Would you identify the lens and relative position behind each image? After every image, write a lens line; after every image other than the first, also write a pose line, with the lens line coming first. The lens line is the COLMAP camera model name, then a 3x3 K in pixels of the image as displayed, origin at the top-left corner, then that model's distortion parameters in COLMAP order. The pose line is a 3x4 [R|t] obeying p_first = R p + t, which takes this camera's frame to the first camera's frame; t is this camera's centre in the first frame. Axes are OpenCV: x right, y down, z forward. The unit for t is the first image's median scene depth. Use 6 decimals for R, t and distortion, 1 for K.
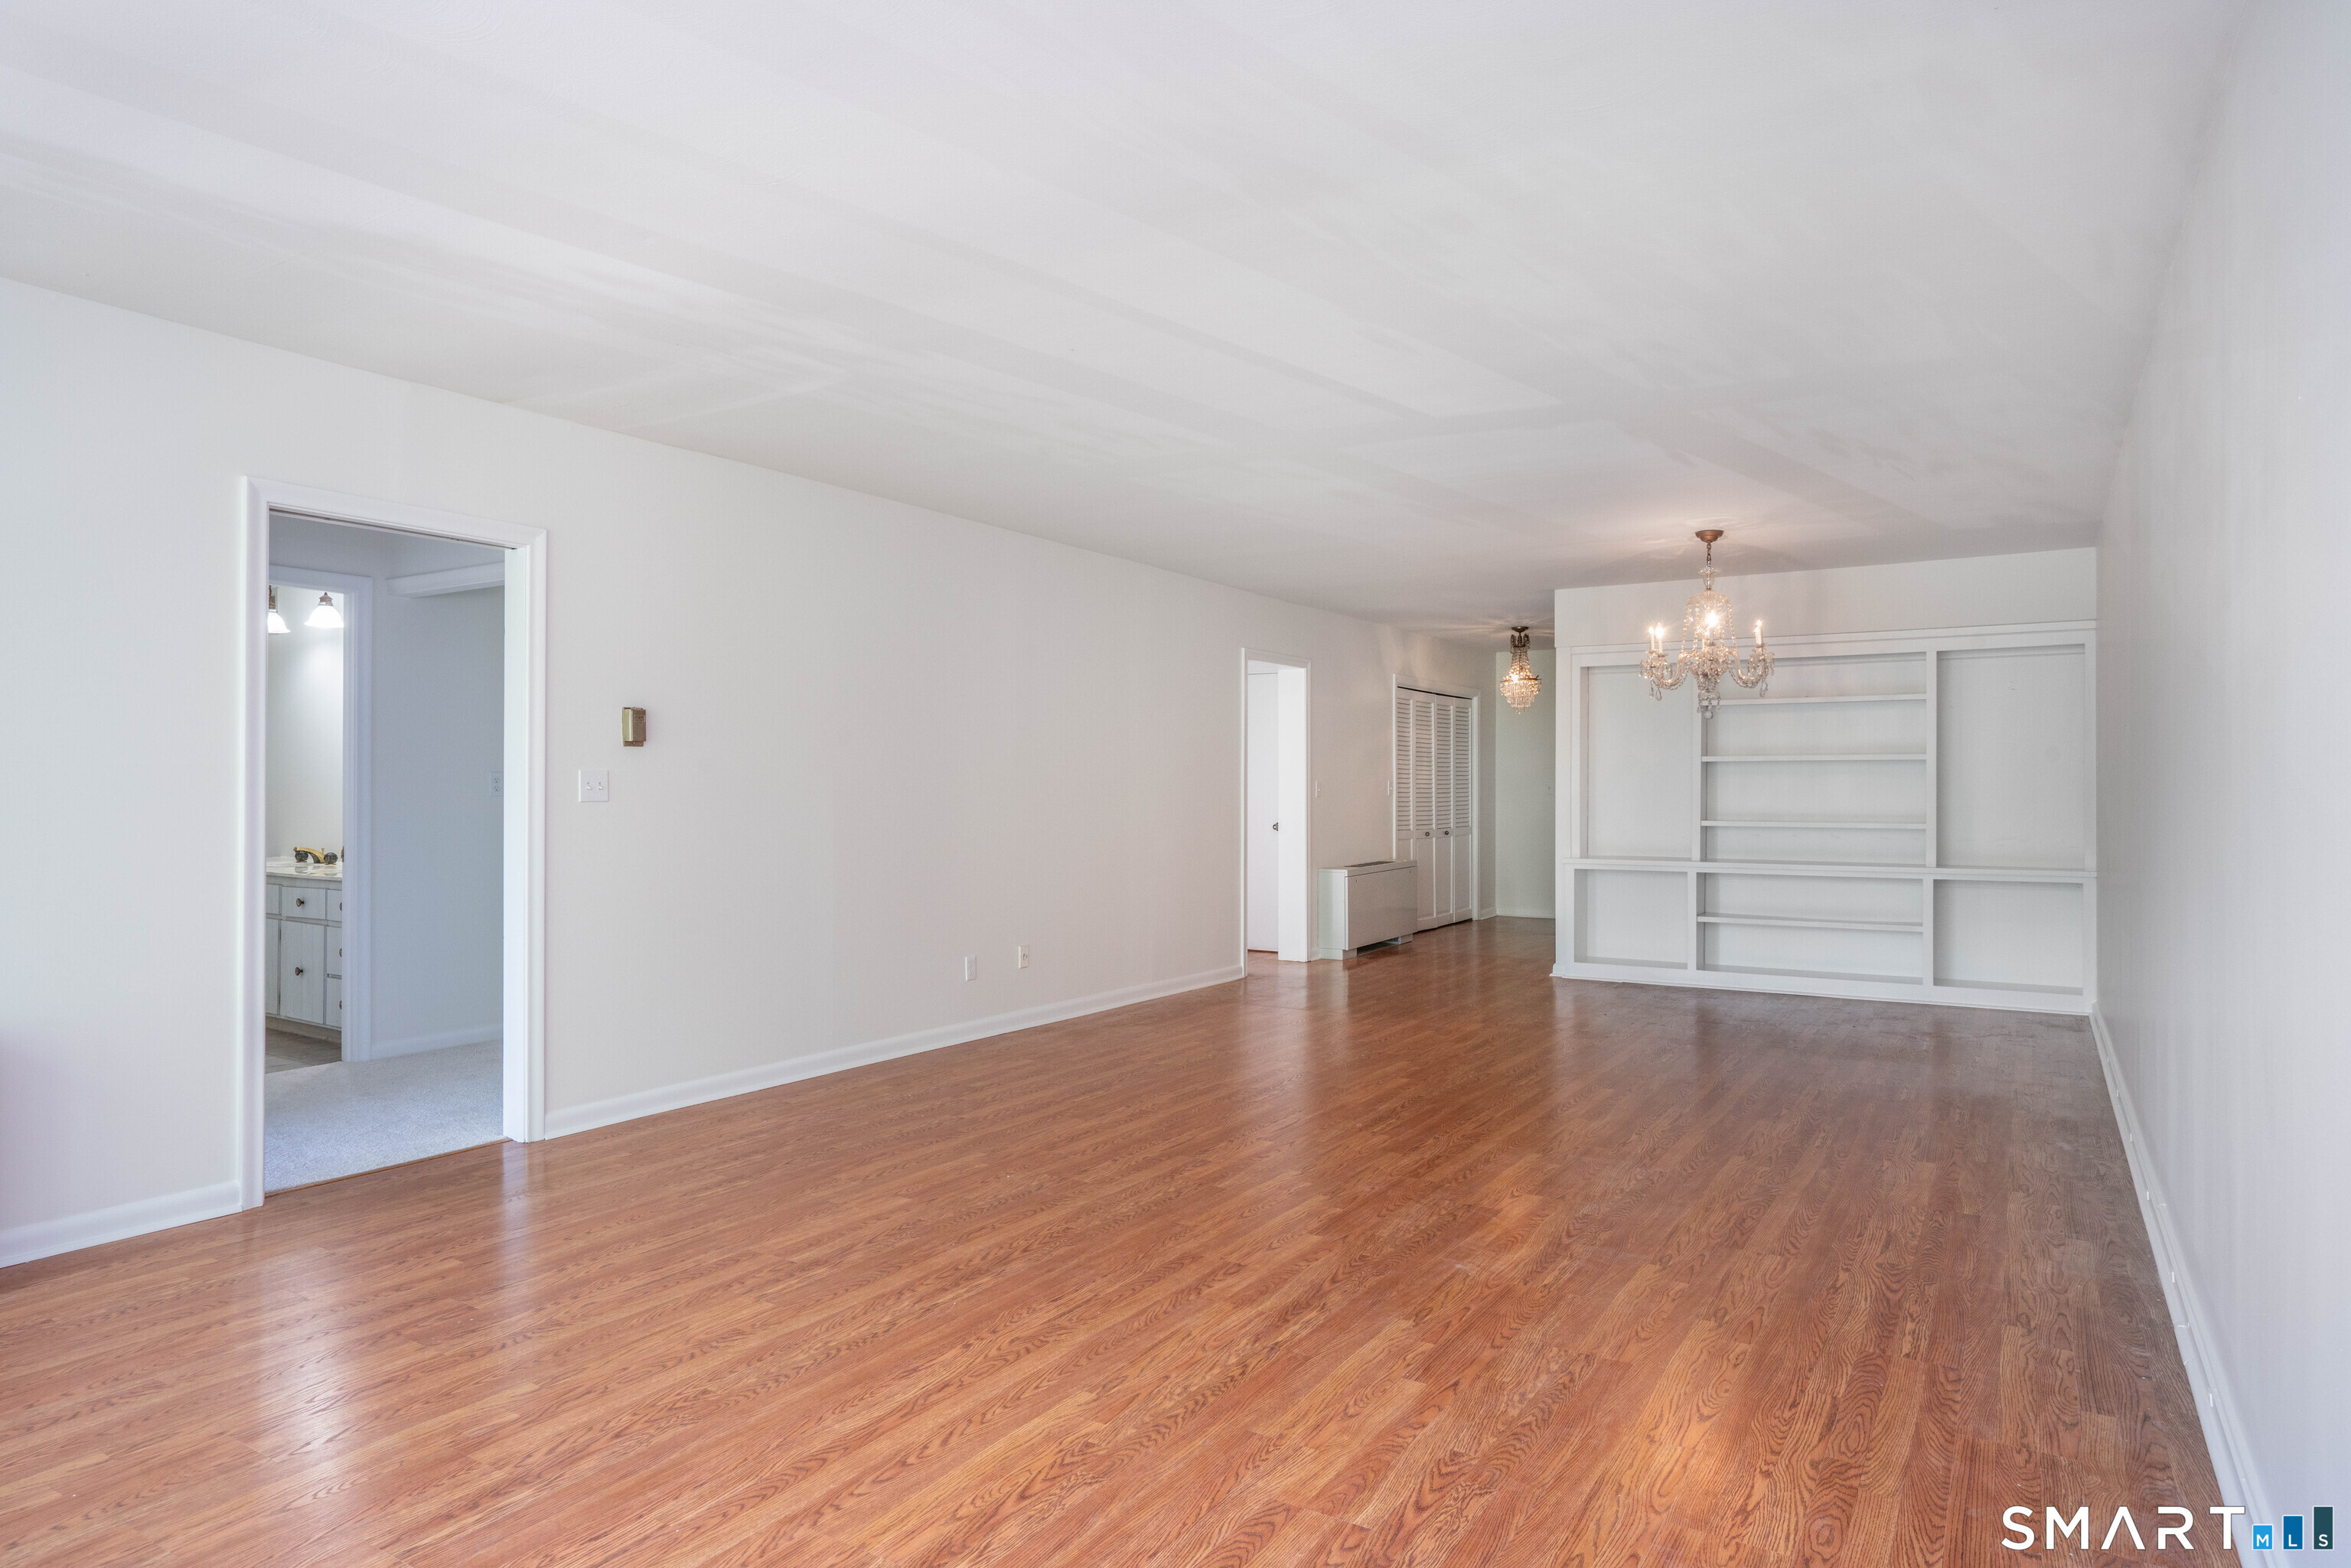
lens RADIAL K [[1345.8, 0, 1175.5], [0, 1345.8, 784.0], [0, 0, 1]] dist [-0.000663, 0.000504]
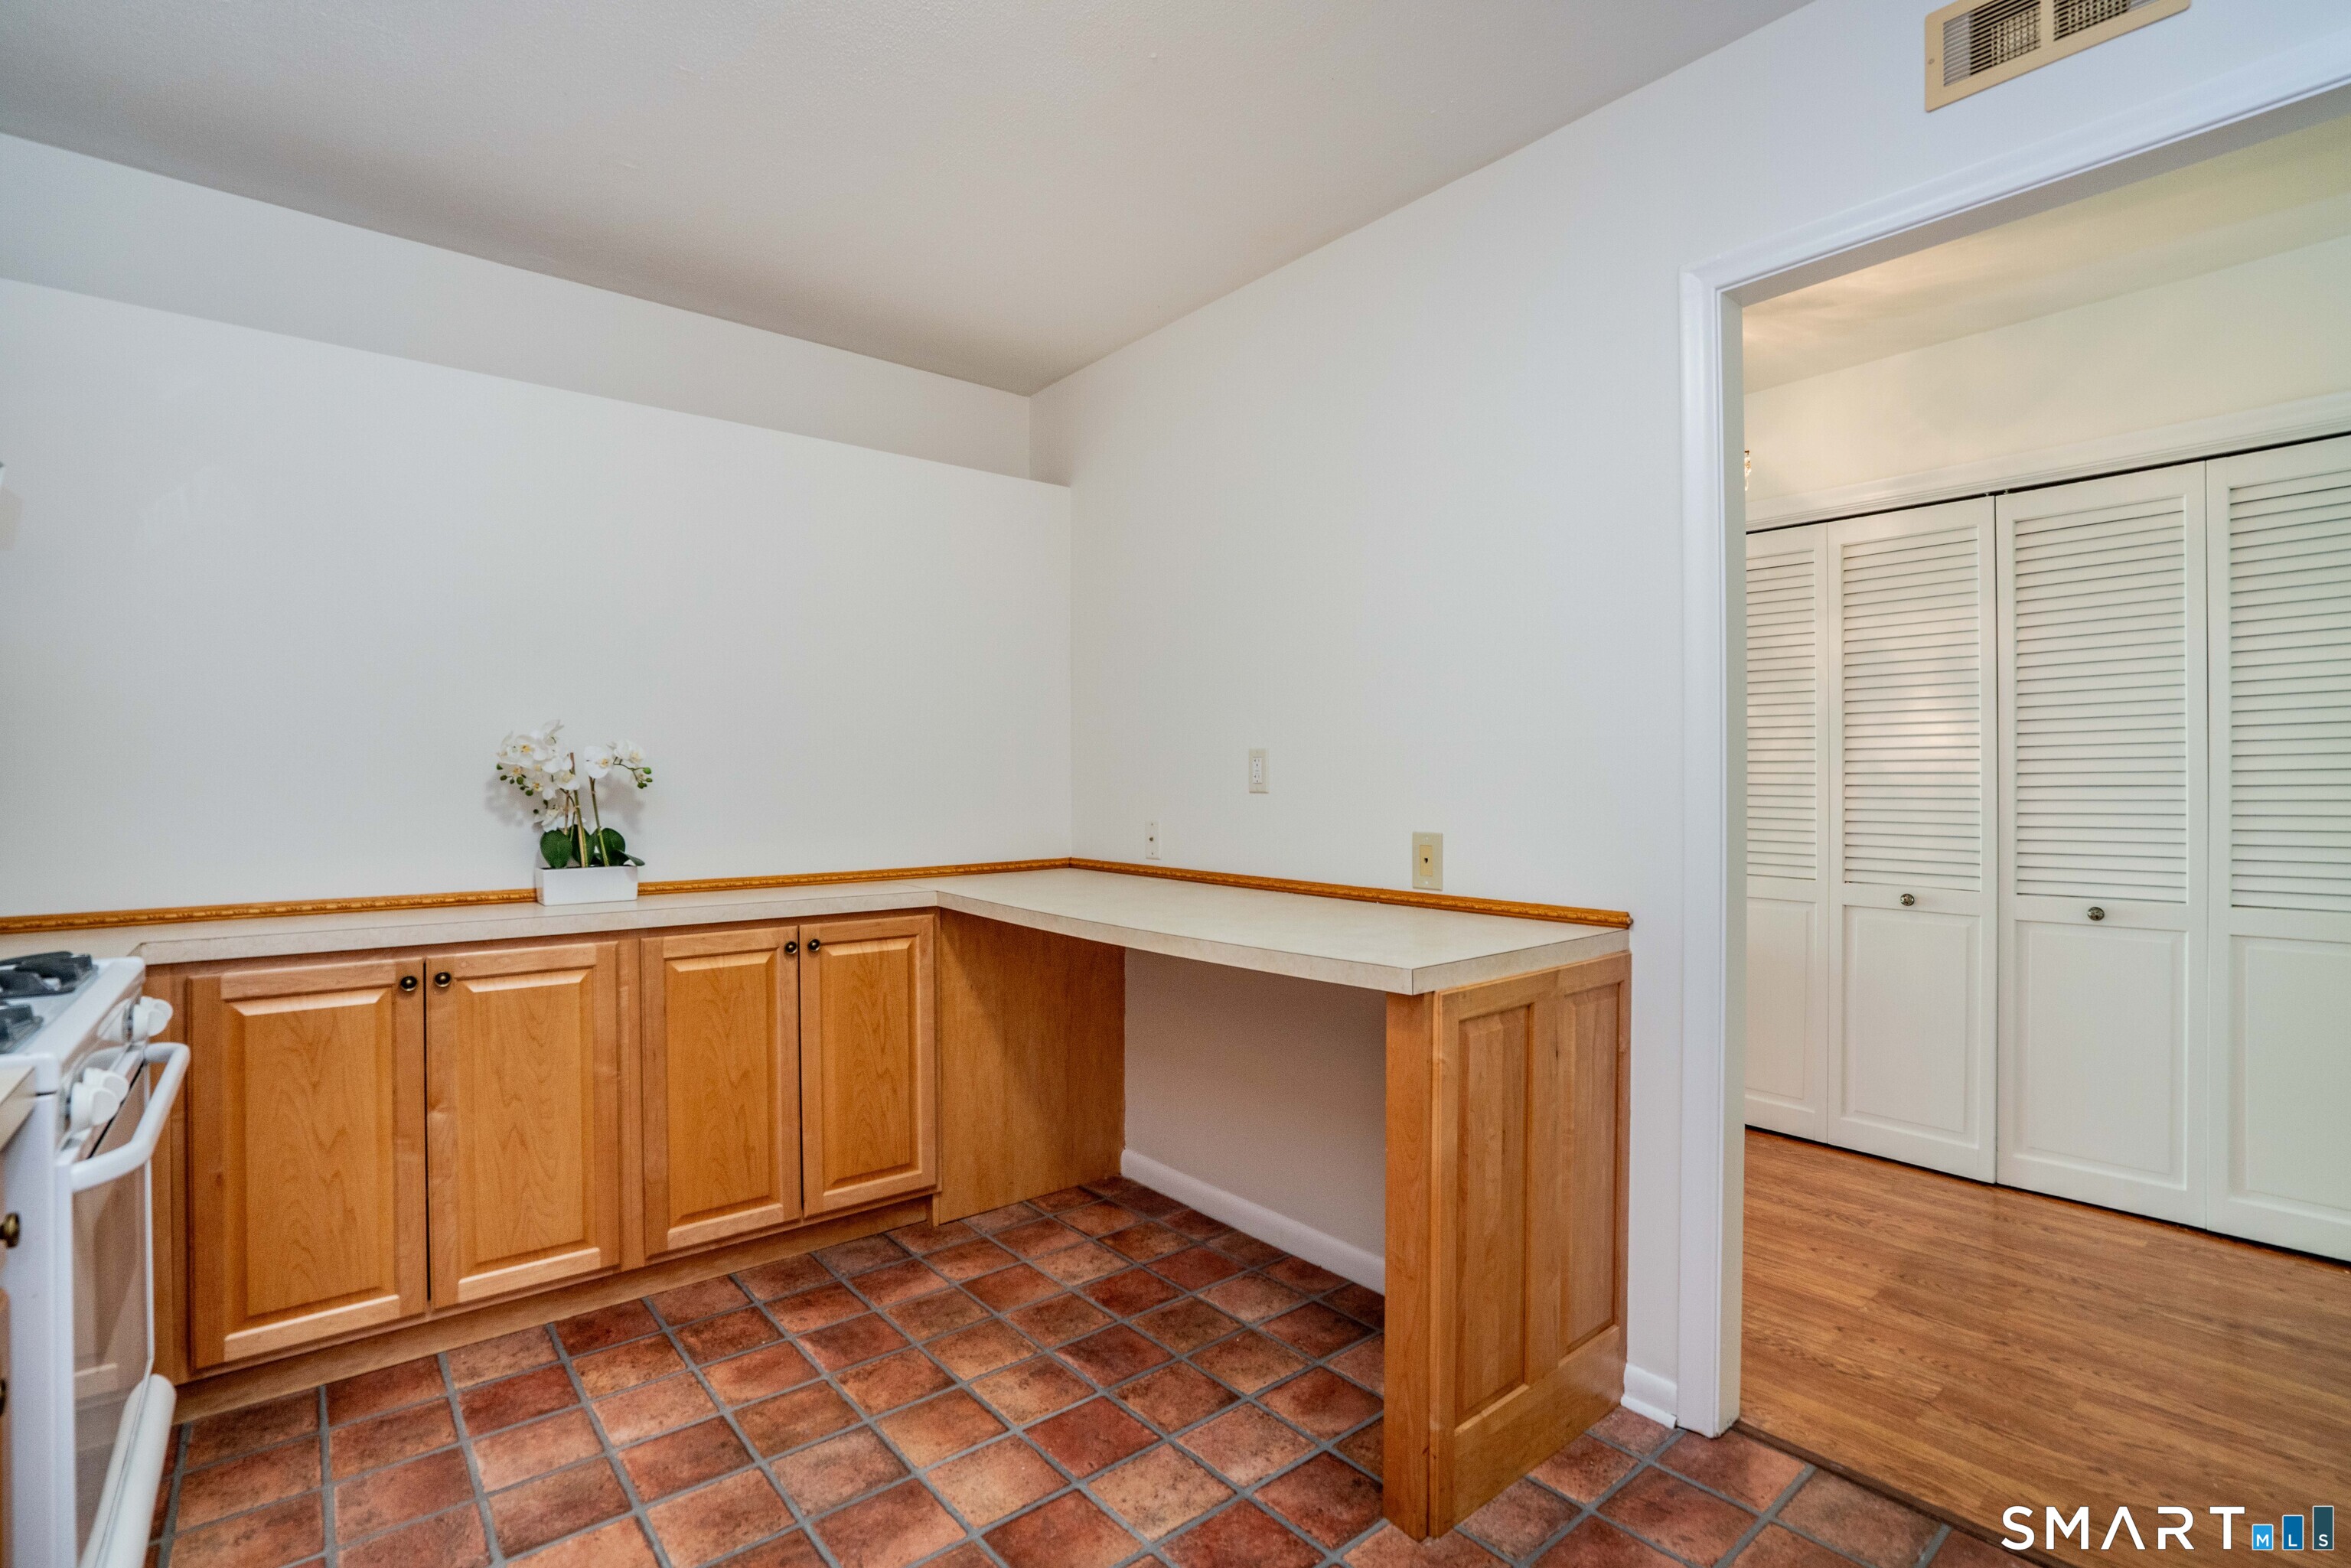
lens RADIAL K [[1080.4, 0, 1167.4], [0, 1080.4, 783.1], [0, 0, 1]] dist [-0.025579, 0.001167]
pose [[-0.311990, -0.000165, -0.950085, 1.372251], [0.007726, 0.999966, -0.002710, 0.011752], [0.950054, -0.008186, -0.311978, 2.391959]]
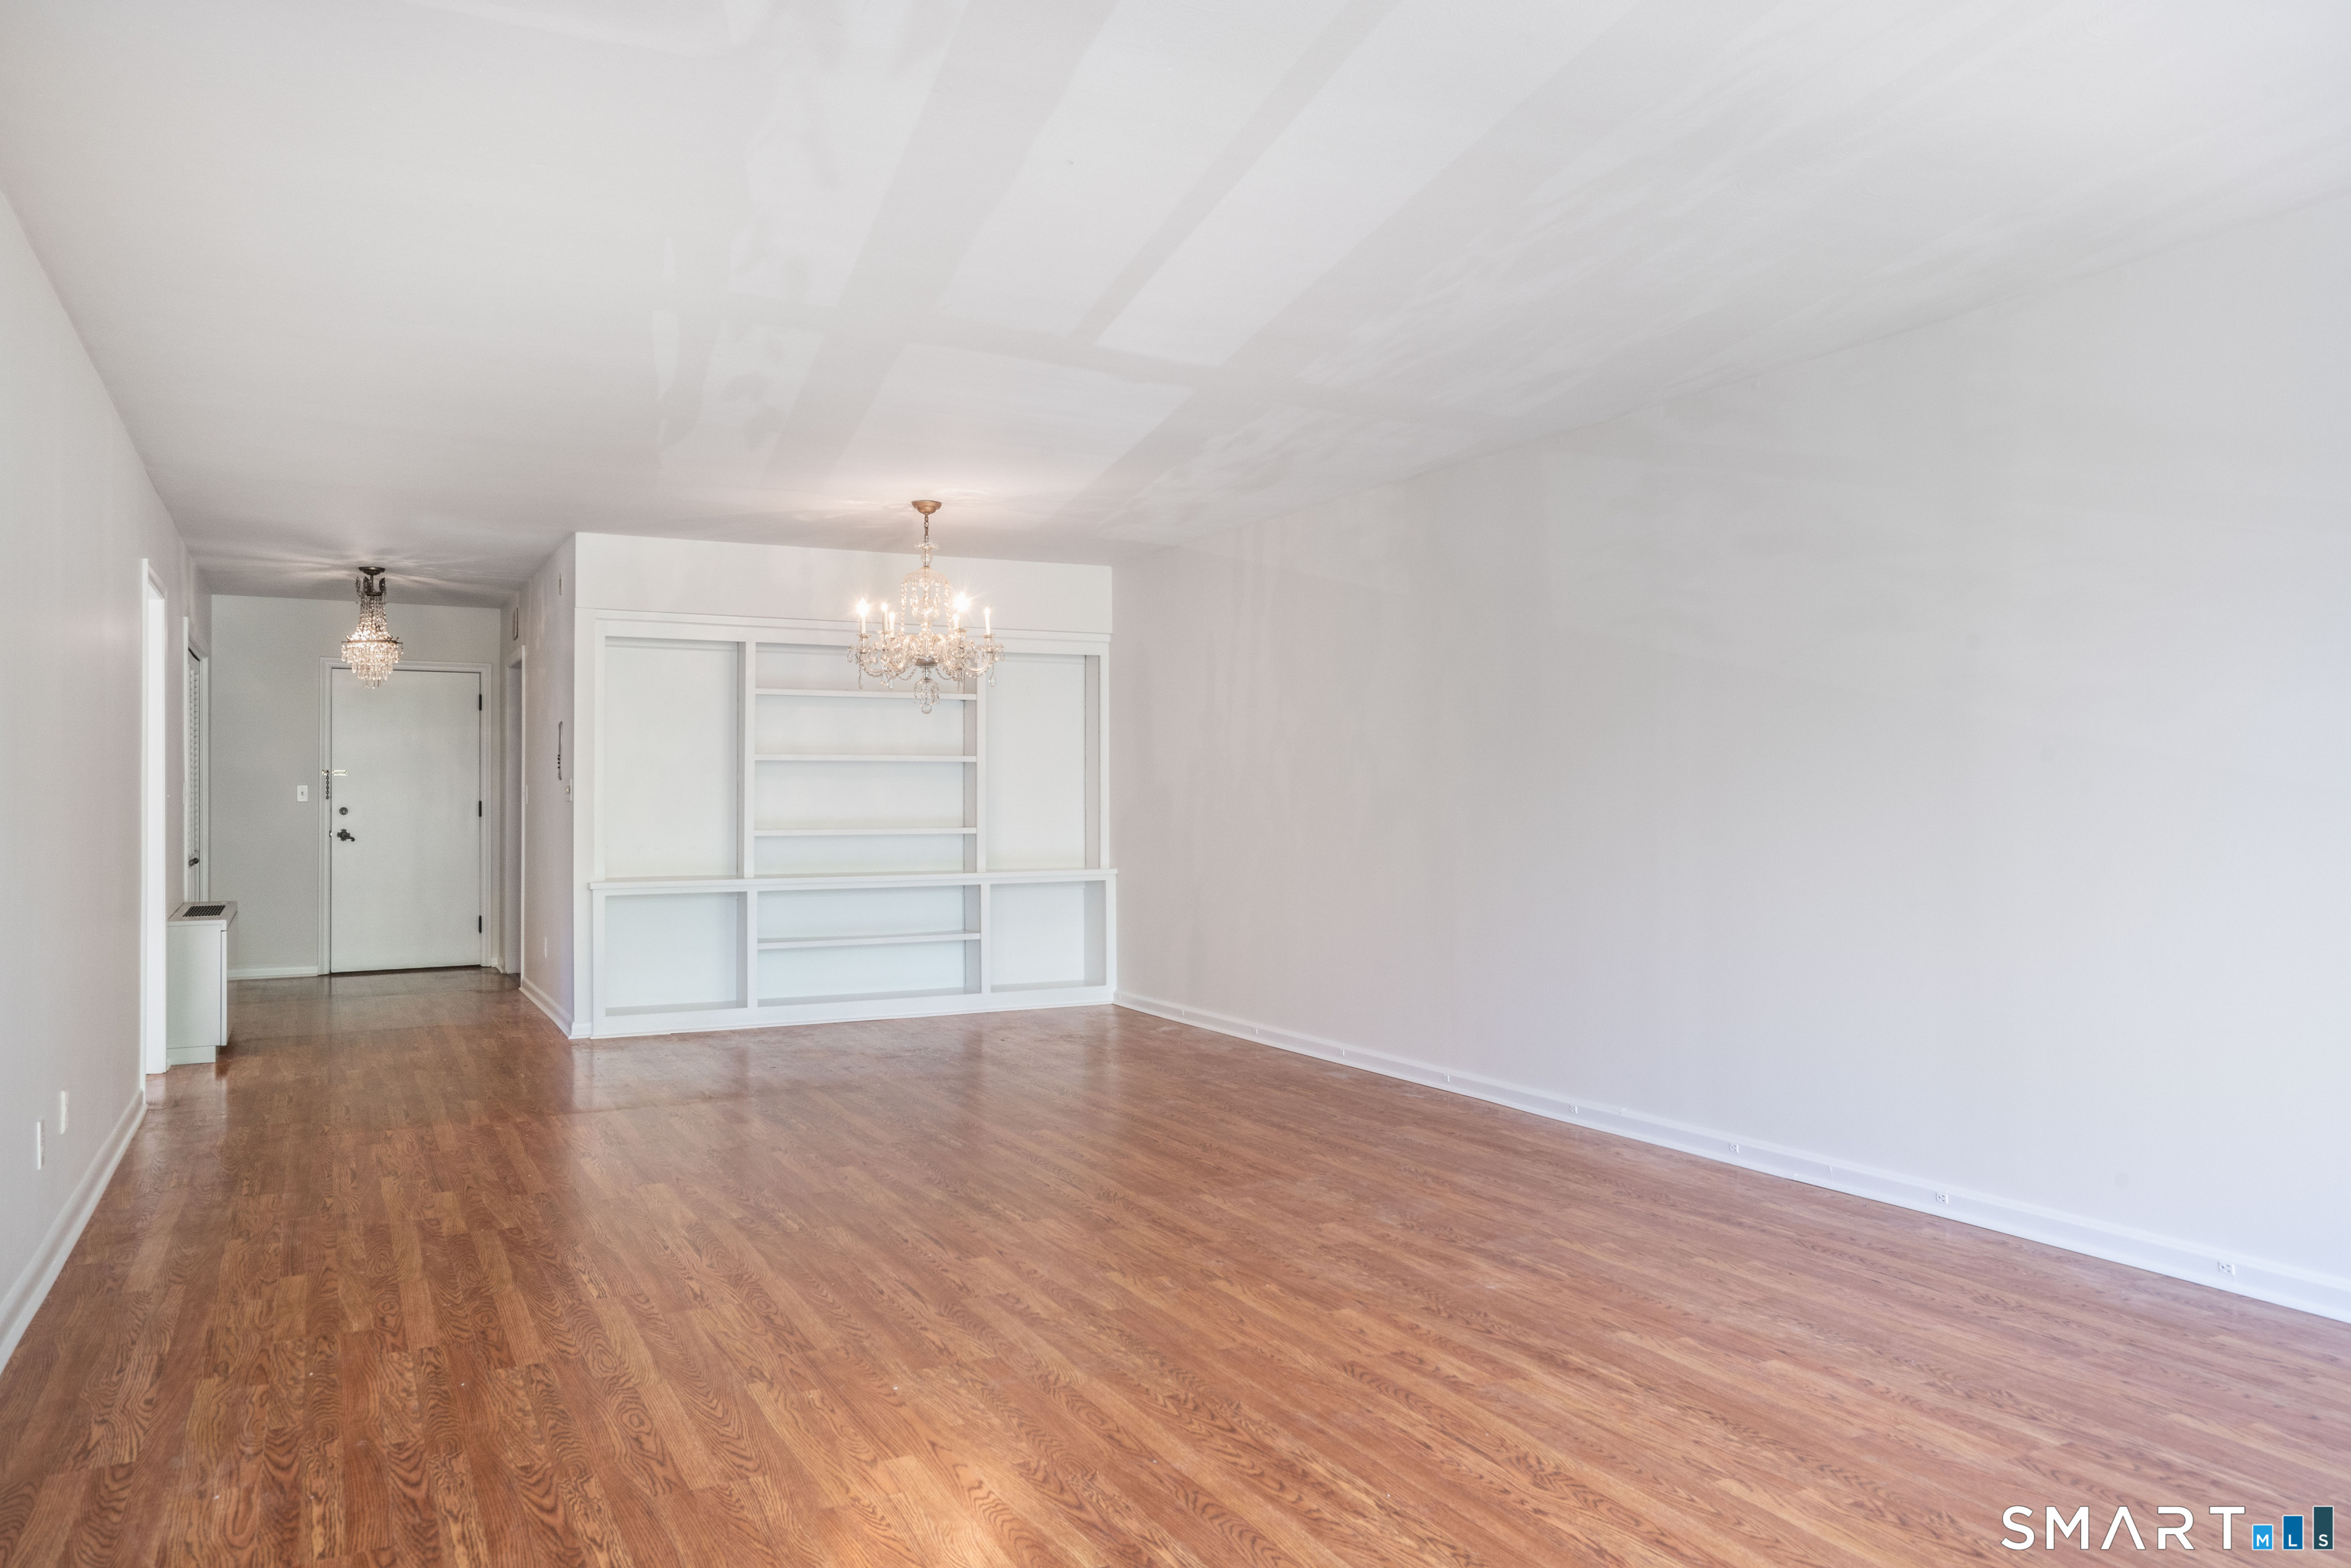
lens RADIAL K [[1658.5, 0, 1176.0], [0, 1658.5, 765.3], [0, 0, 1]] dist [0.003190, 0.033143]
pose [[0.504669, 0.015871, 0.863167, -0.718001], [-0.000588, 0.999837, -0.018041, 0.009488], [-0.863312, 0.008597, 0.504597, 0.468803]]
